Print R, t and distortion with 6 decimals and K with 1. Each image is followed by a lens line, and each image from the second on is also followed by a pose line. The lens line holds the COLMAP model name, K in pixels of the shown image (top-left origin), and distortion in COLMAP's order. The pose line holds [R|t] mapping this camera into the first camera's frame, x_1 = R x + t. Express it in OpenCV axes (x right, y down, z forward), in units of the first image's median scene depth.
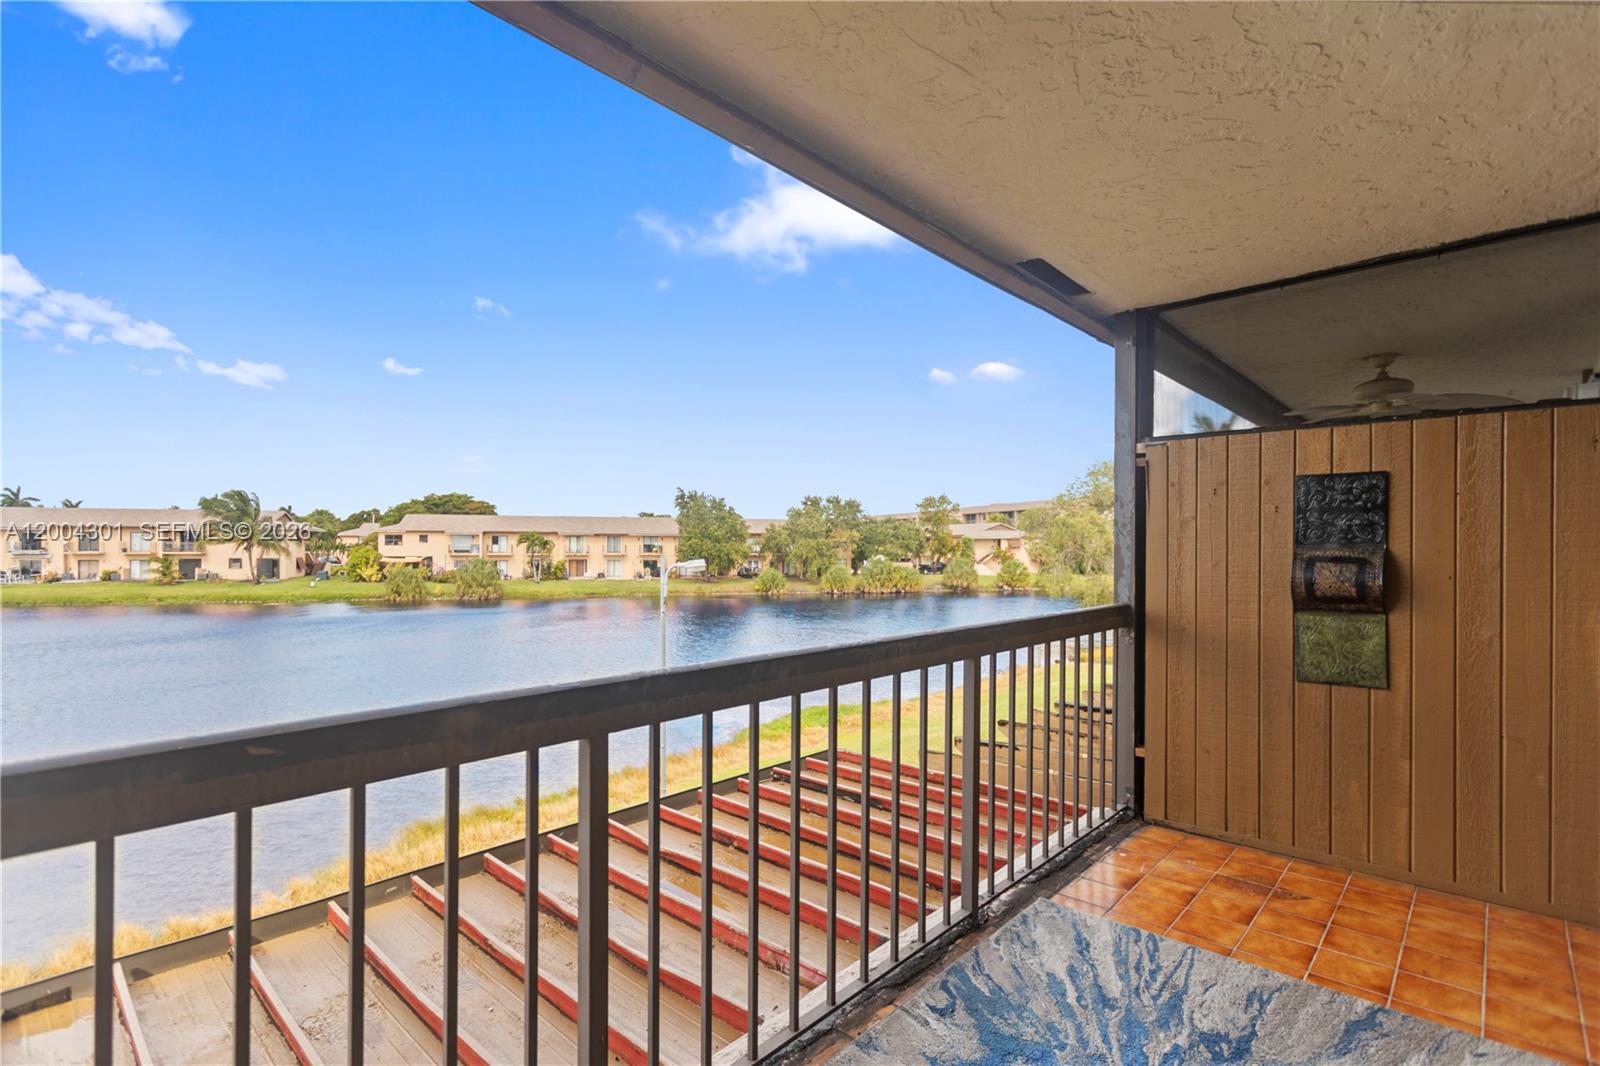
lens RADIAL K [[765.3, 0, 796.6], [0, 765.3, 546.3], [0, 0, 1]] dist [0.002161, 0.000347]
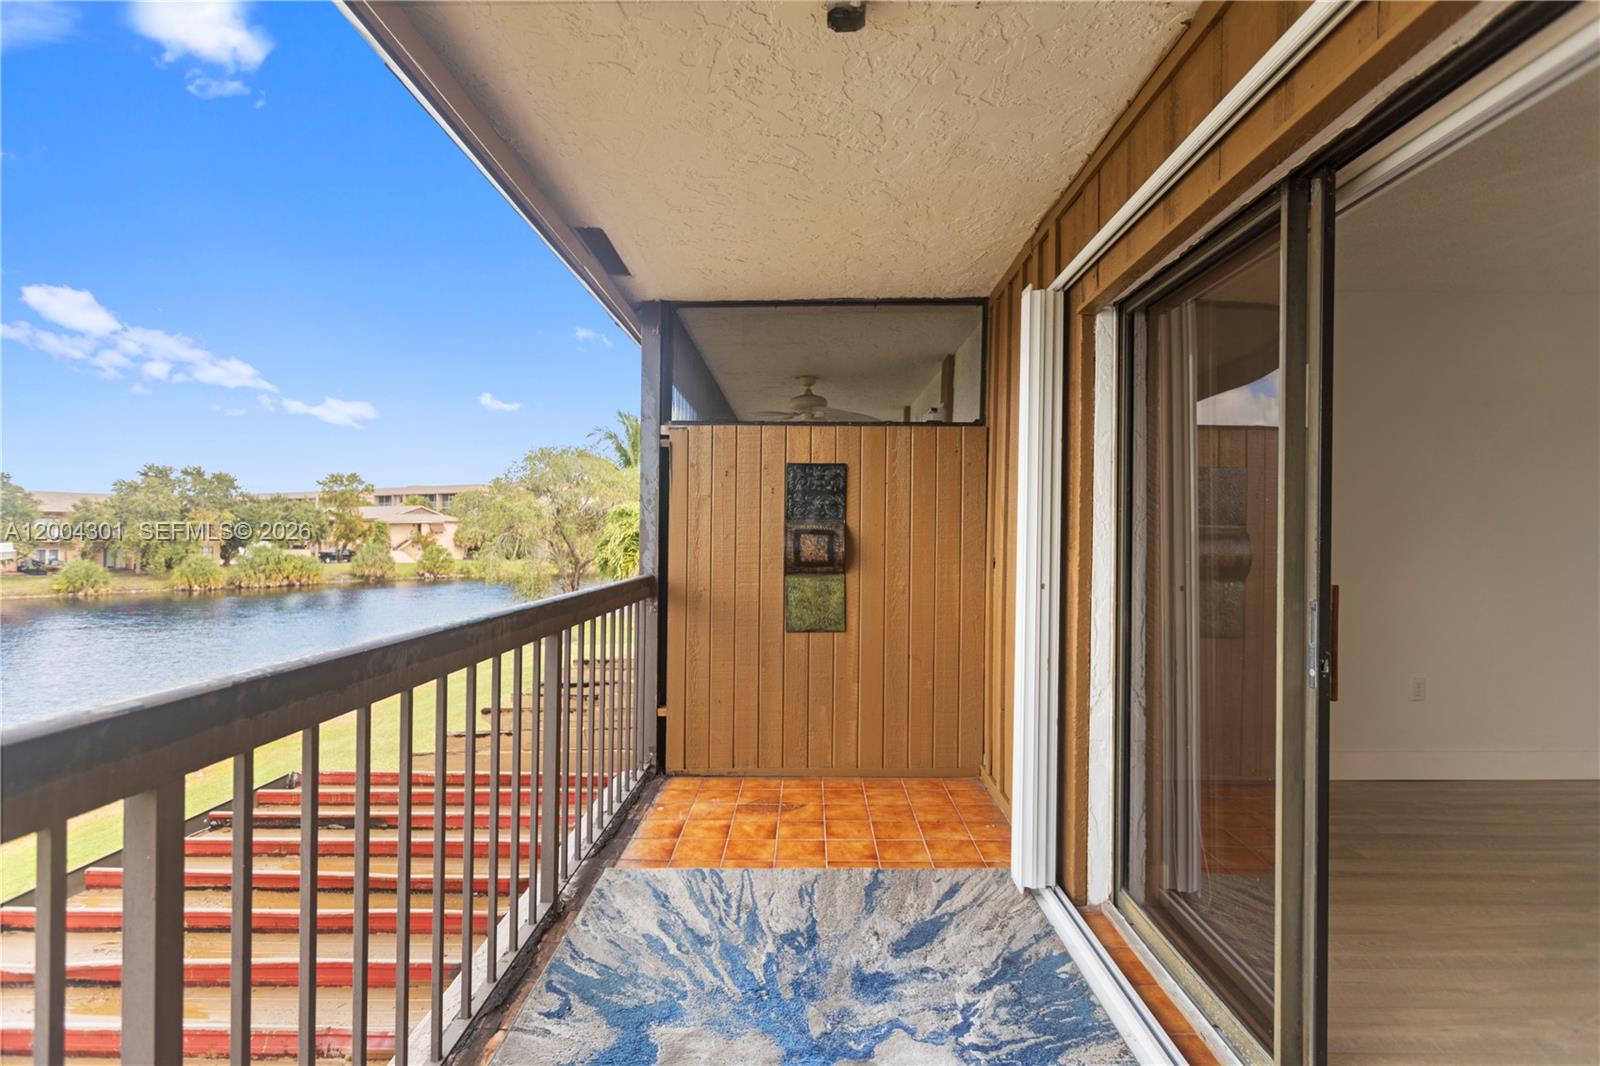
lens RADIAL K [[759.7, 0, 800.0], [0, 759.7, 533.0], [0, 0, 1]] dist [0.000125, 0.000585]
pose [[0.746307, 0.002203, 0.665598, -0.136815], [-0.003053, 0.999995, 0.000113, 0.018297], [-0.665595, -0.002116, 0.746310, 0.083095]]
